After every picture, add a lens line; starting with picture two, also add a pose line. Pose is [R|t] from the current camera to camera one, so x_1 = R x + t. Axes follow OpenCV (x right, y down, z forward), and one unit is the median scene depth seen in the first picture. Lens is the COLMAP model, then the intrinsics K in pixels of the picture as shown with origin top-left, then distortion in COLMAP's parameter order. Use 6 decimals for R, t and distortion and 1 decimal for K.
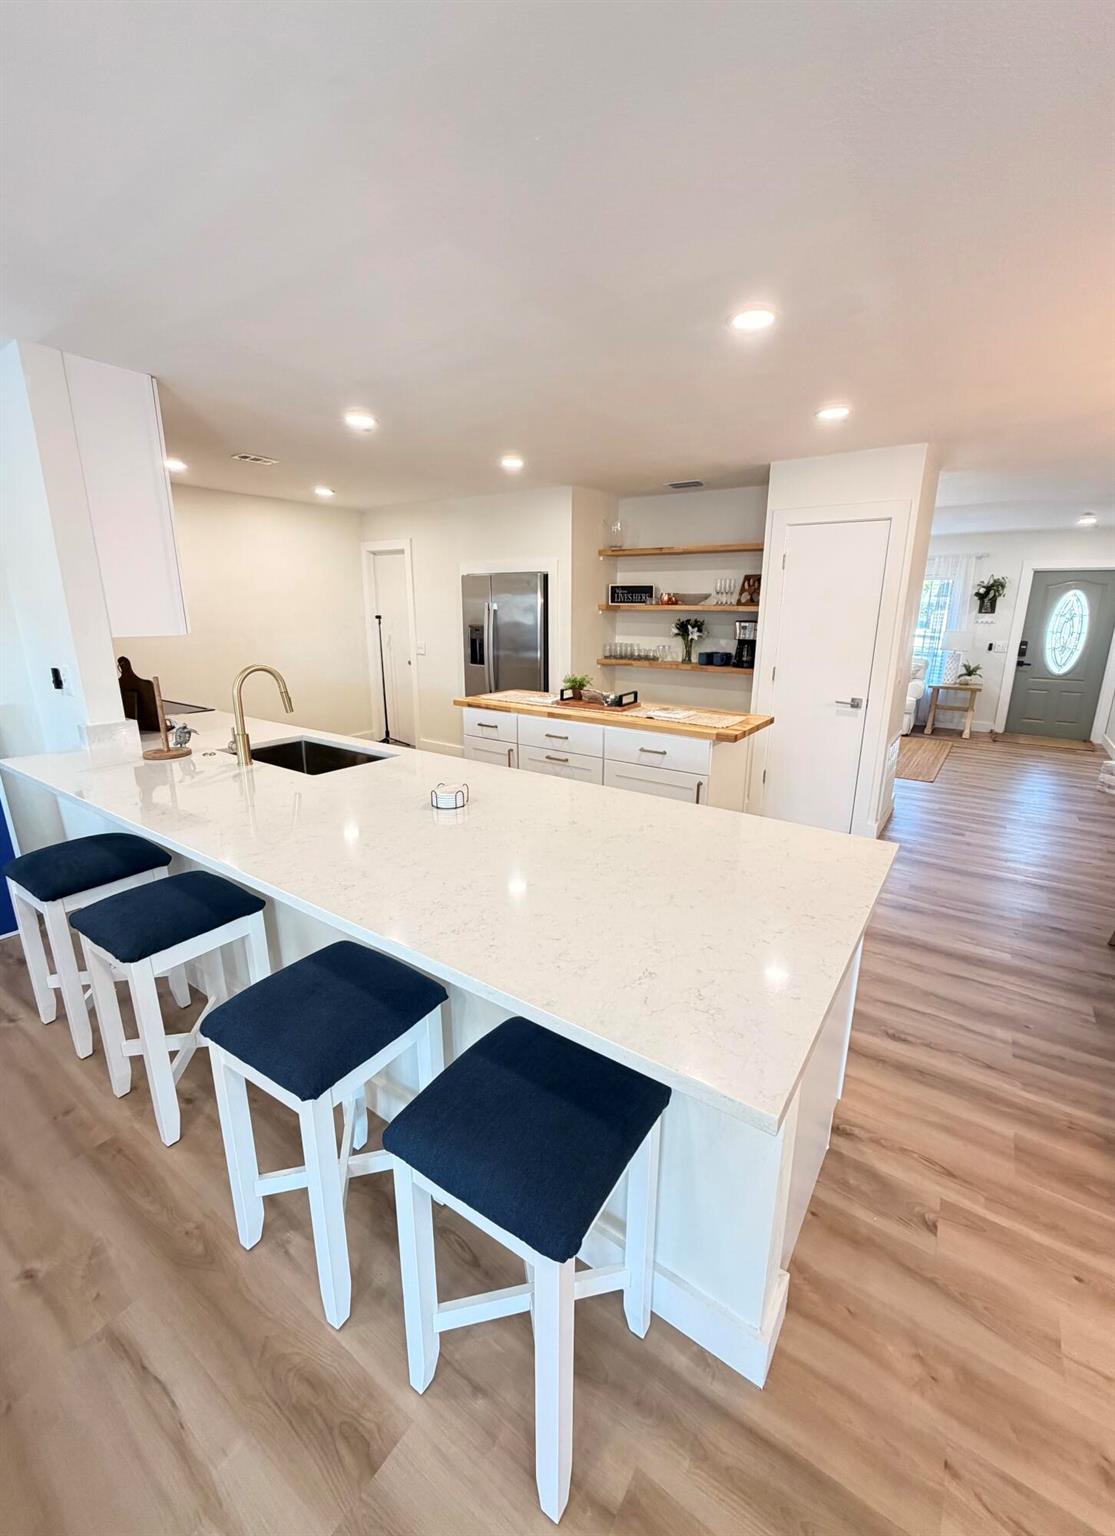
lens RADIAL K [[619.6, 0, 561.0], [0, 619.6, 759.2], [0, 0, 1]] dist [-0.000764, -0.000016]
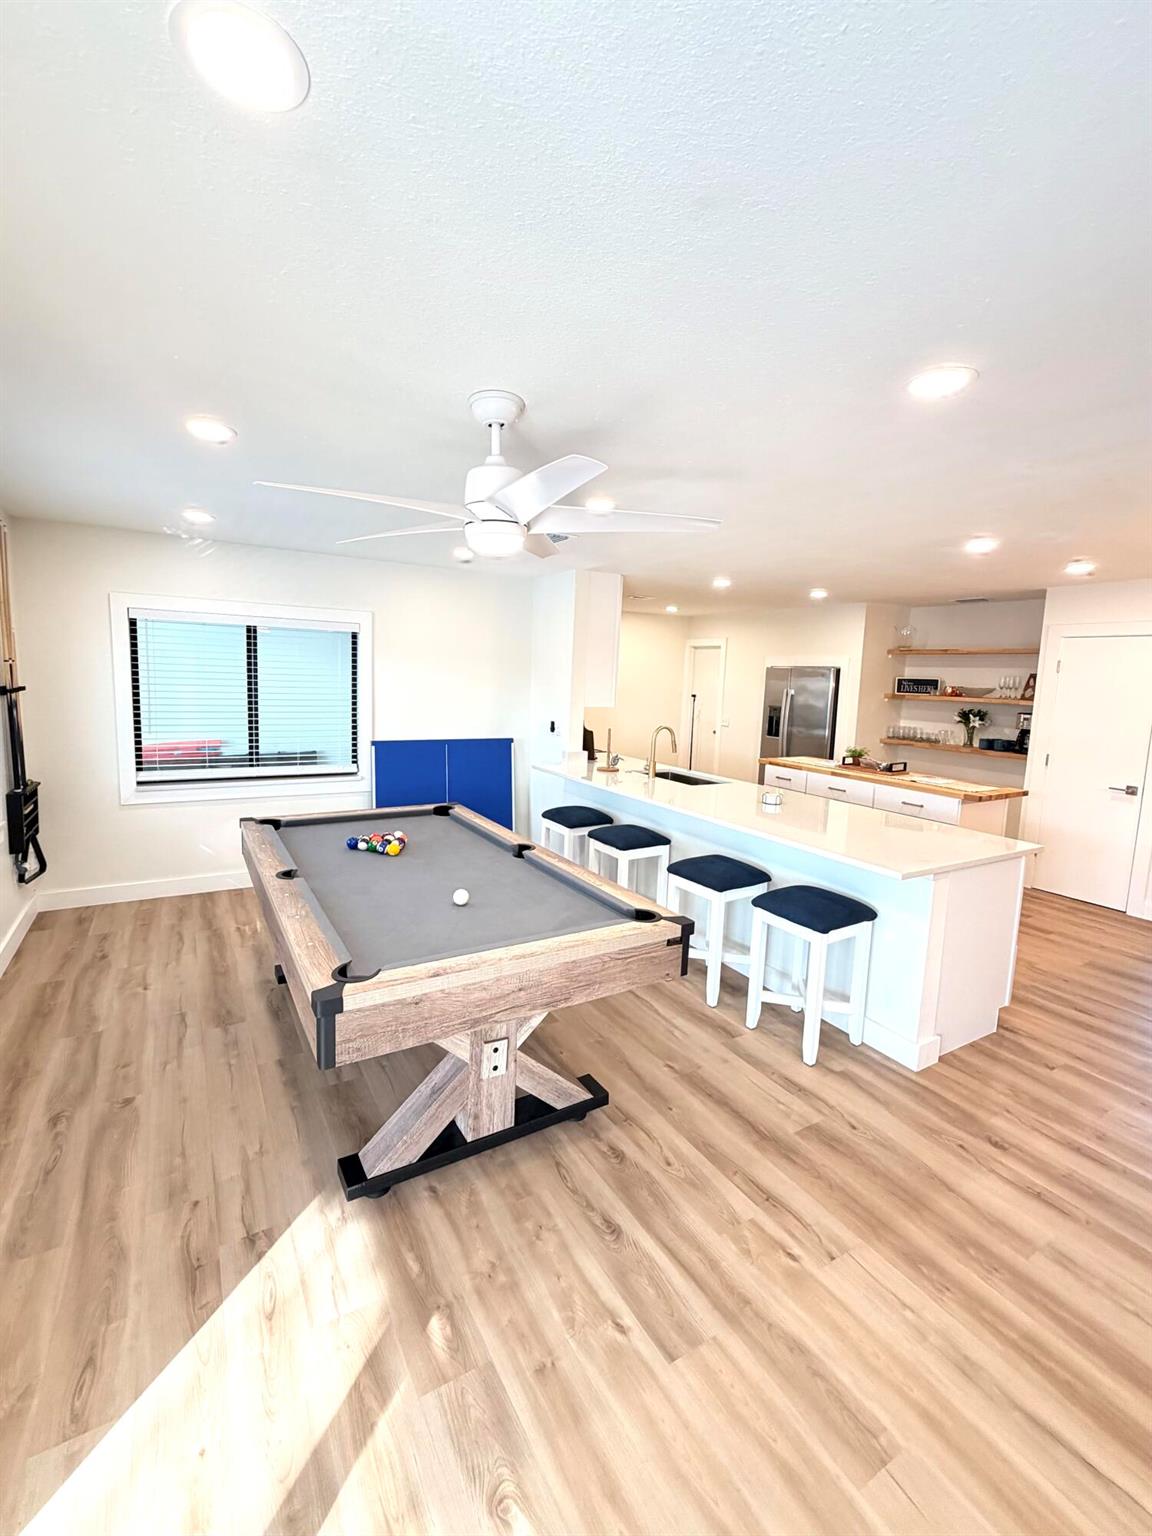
lens RADIAL K [[645.5, 0, 548.6], [0, 645.5, 753.8], [0, 0, 1]] dist [0.001148, 0.000400]
pose [[0.903761, 0.075250, -0.421371, 0.008613], [-0.128111, 0.986852, -0.098538, 0.074079], [0.408417, 0.143037, 0.901519, -0.388147]]
